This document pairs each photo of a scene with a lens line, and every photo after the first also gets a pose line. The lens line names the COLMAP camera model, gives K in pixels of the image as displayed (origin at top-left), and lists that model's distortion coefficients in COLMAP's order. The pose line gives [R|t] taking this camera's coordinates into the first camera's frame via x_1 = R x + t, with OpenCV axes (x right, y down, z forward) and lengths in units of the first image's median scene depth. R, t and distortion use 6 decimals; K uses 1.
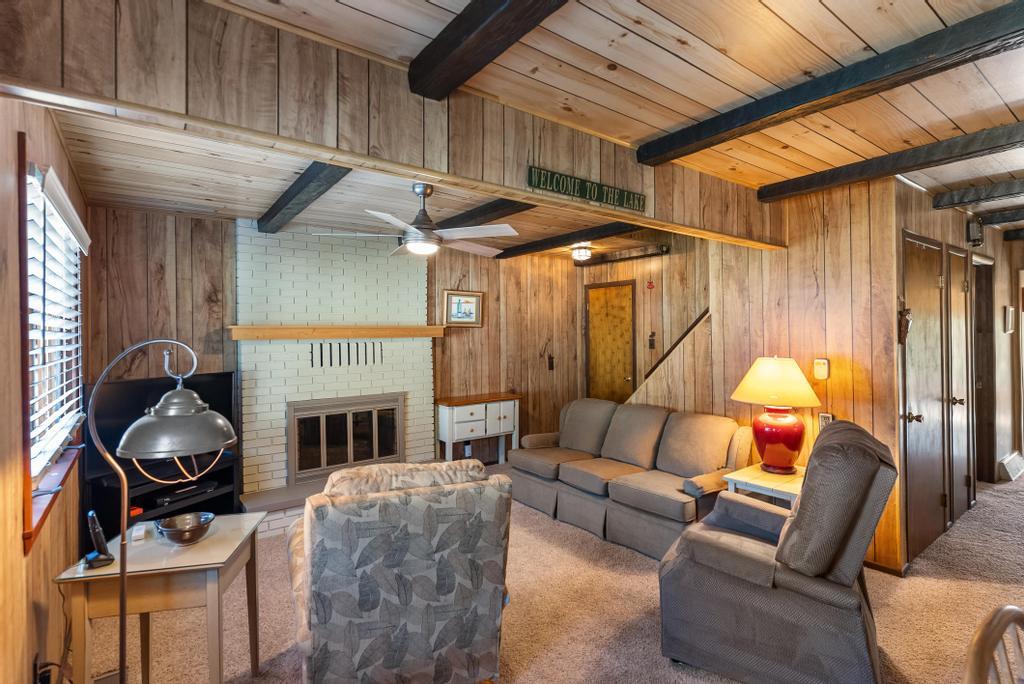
lens RADIAL K [[492.0, 0, 508.1], [0, 492.0, 335.0], [0, 0, 1]] dist [-0.000047, 0.000530]
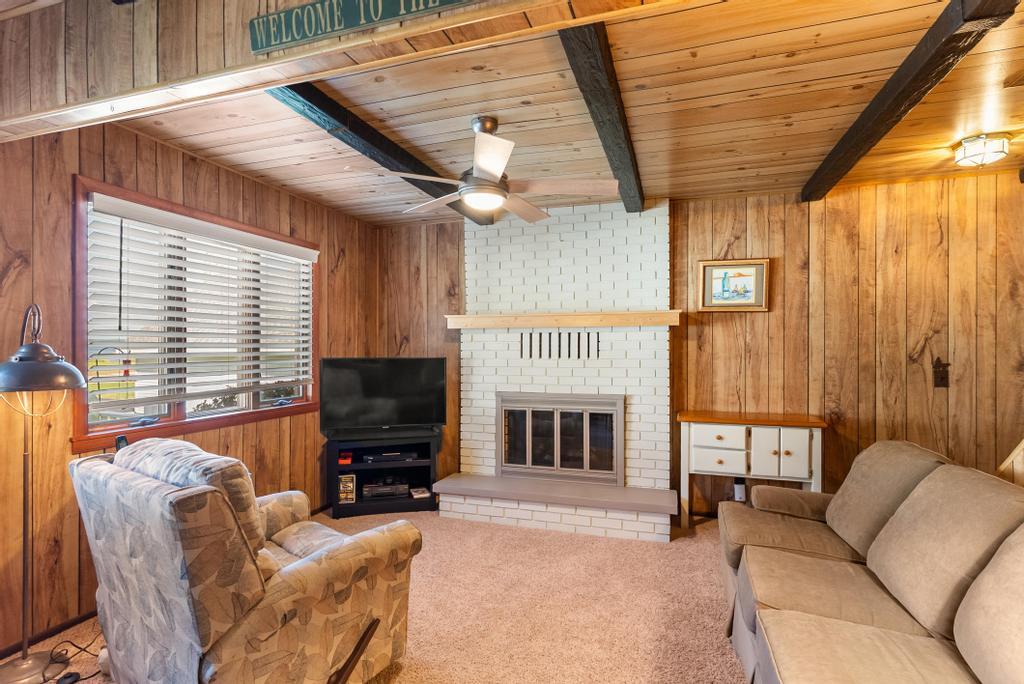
lens RADIAL K [[492.0, 0, 515.9], [0, 492.0, 347.3], [0, 0, 1]] dist [-0.000047, 0.000530]
pose [[0.577418, 0.011505, -0.816367, 0.322691], [-0.005337, 0.999933, 0.010317, 0.030517], [0.816431, -0.001601, 0.577441, 0.383774]]
